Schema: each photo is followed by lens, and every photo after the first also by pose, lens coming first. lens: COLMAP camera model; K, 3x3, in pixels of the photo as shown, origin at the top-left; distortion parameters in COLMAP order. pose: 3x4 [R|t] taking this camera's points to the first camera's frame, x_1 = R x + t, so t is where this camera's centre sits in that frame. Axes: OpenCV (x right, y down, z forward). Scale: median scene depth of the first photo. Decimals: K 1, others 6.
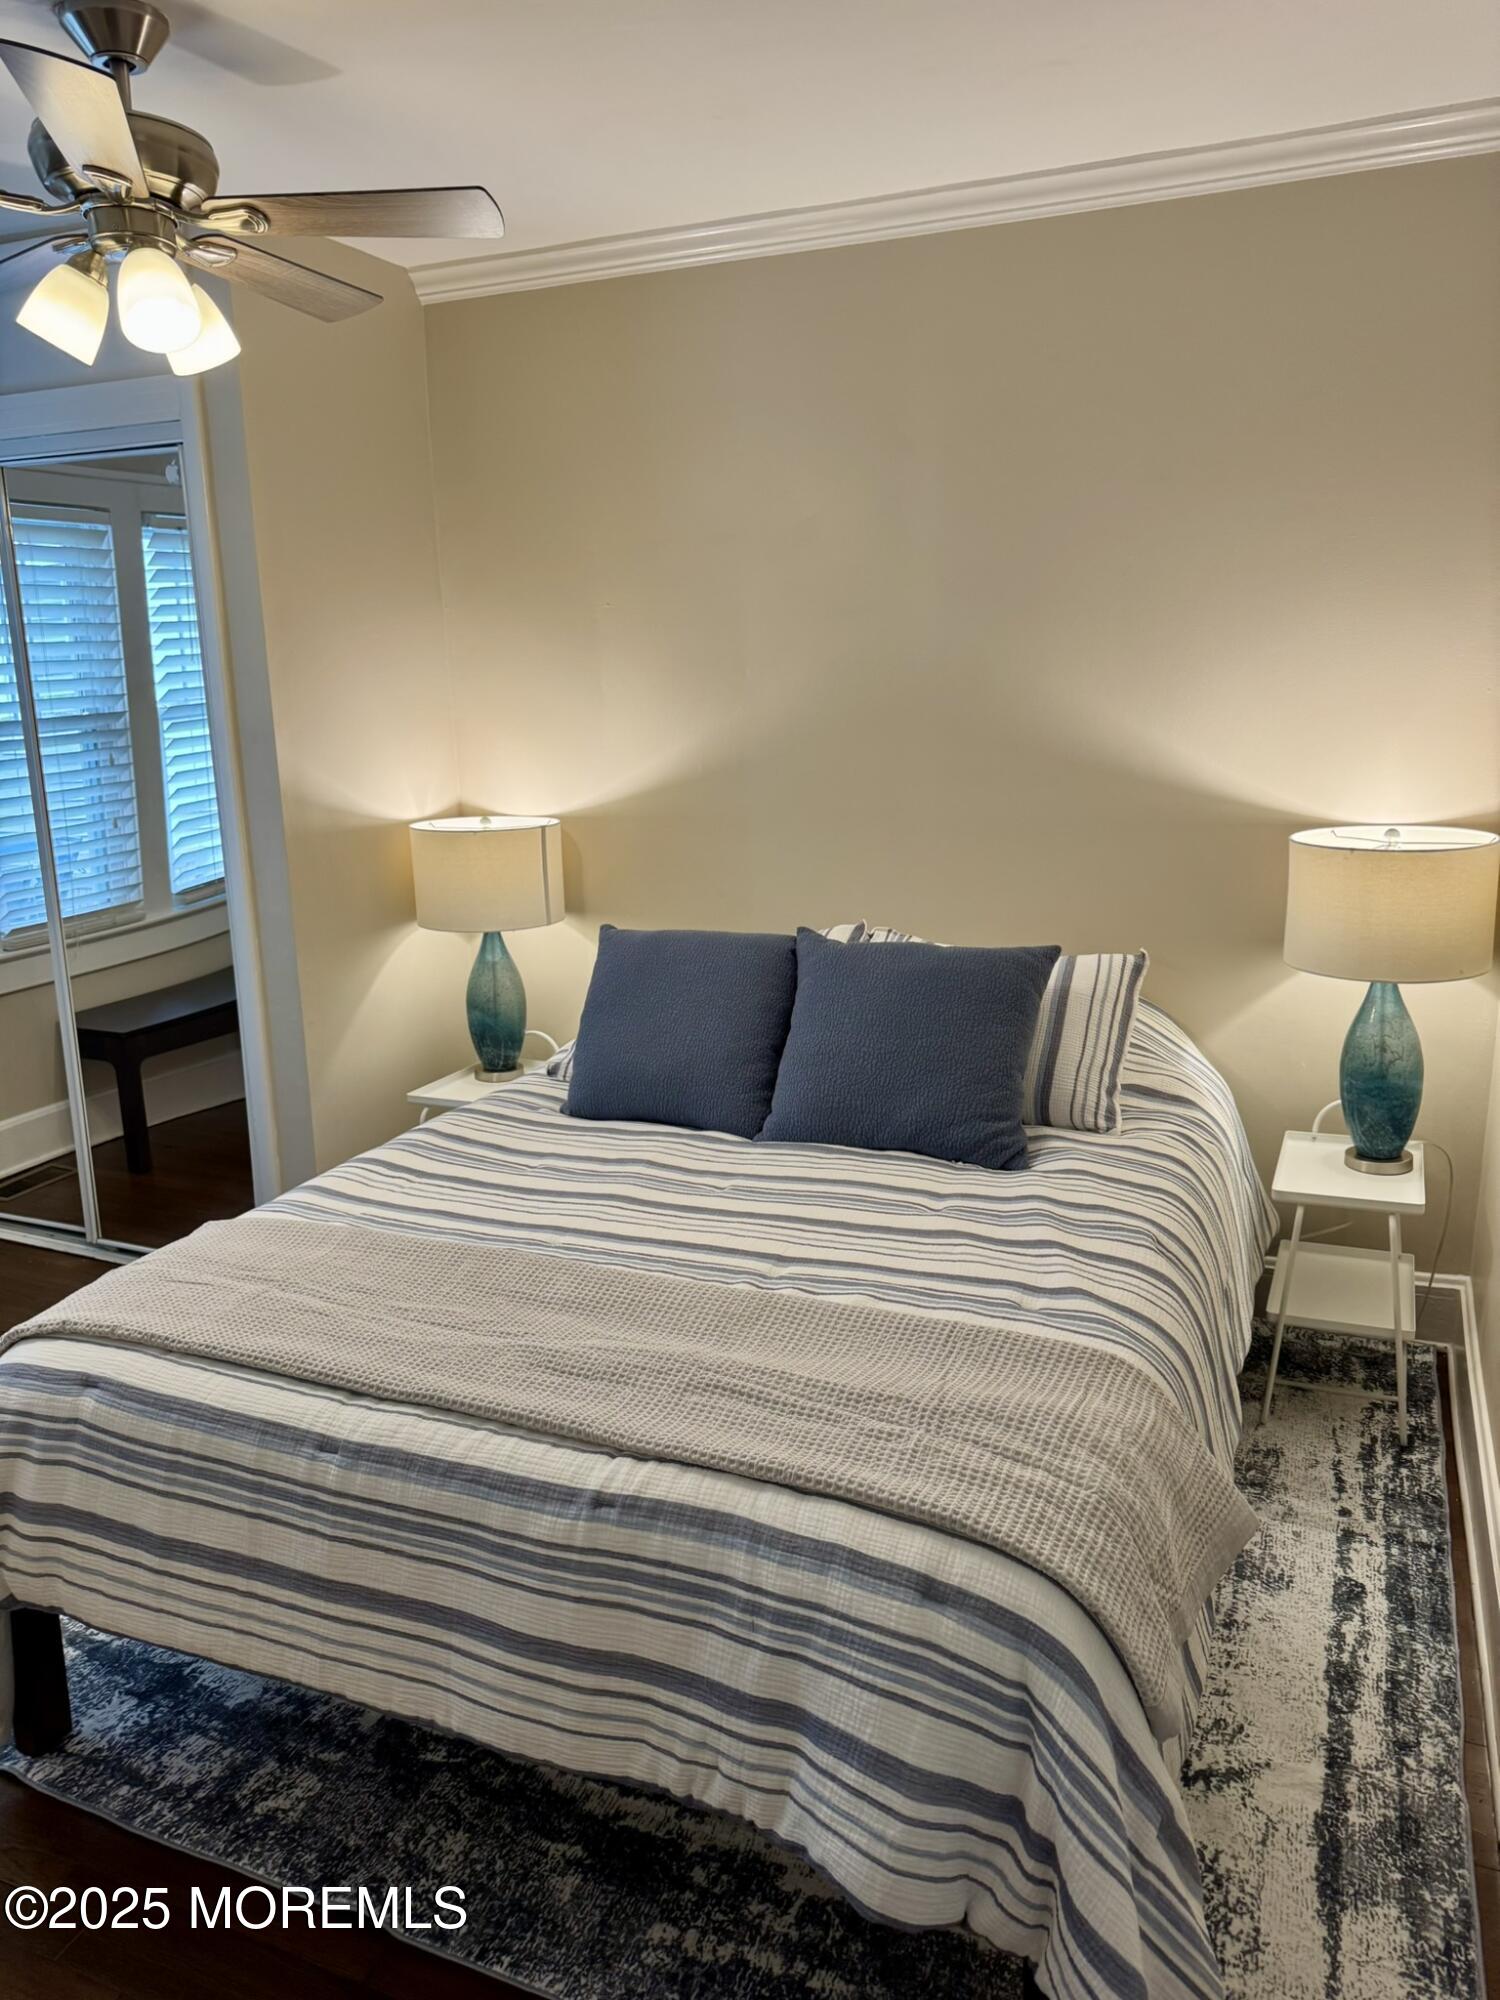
lens RADIAL K [[1450.4, 0, 750.0], [0, 1450.4, 1000.0], [0, 0, 1]] dist [-0.012758, -0.006733]
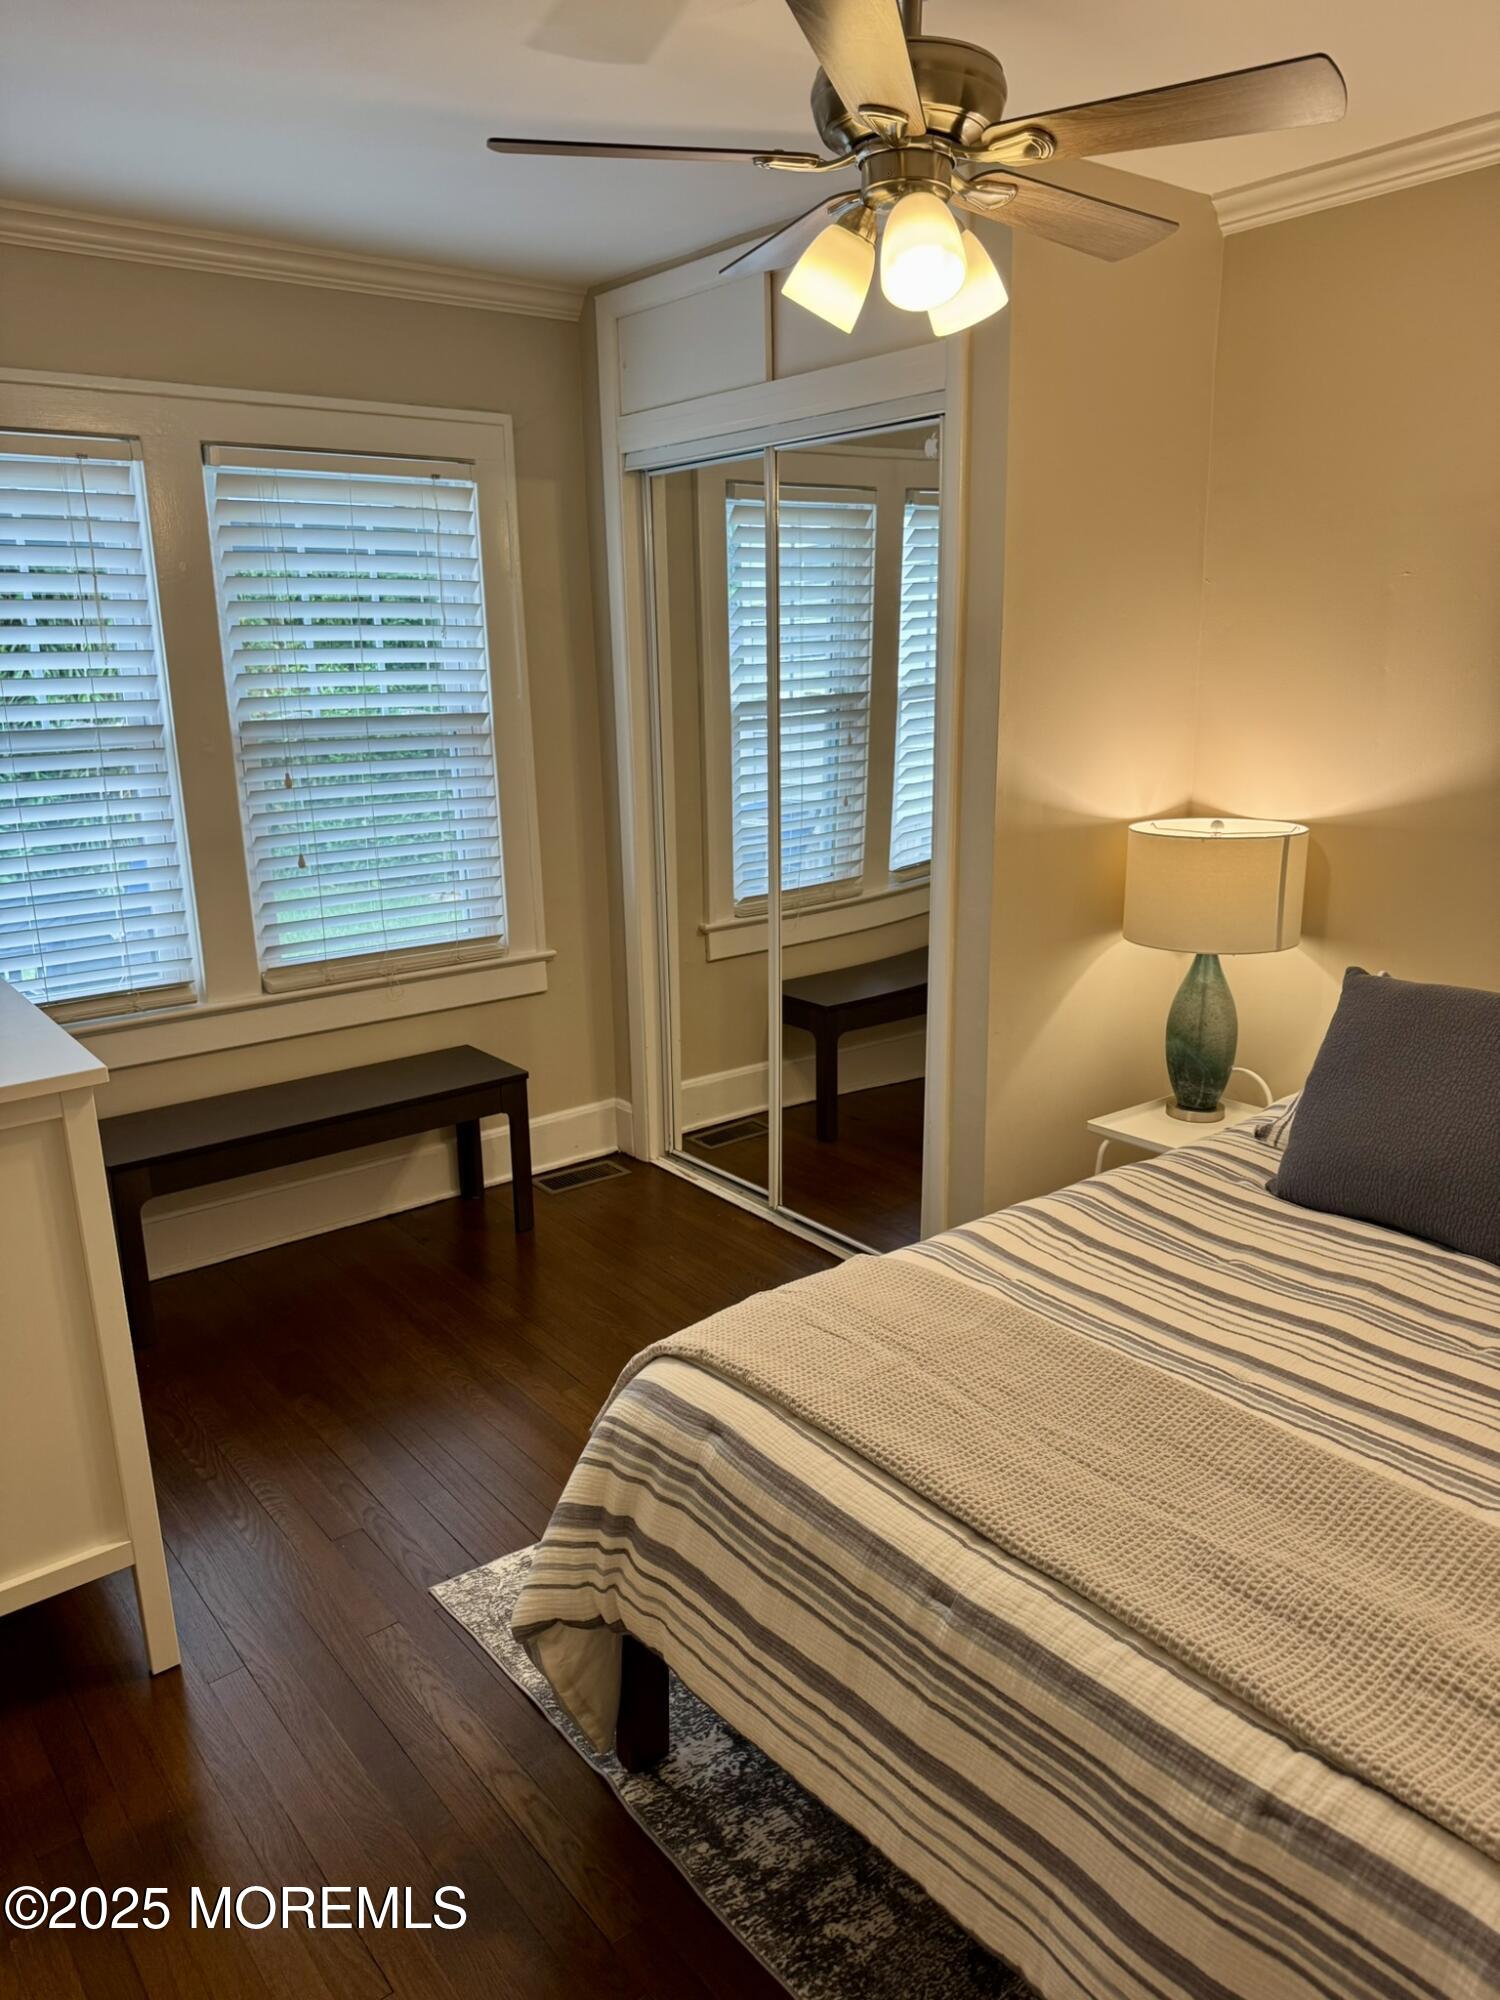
lens RADIAL K [[1364.9, 0, 750.0], [0, 1364.9, 1000.0], [0, 0, 1]] dist [0.146968, -0.175829]
pose [[0.877518, 0.125006, -0.462964, -0.039264], [-0.108020, 0.992141, 0.063145, -0.063366], [0.467219, -0.005402, 0.884125, 0.165463]]
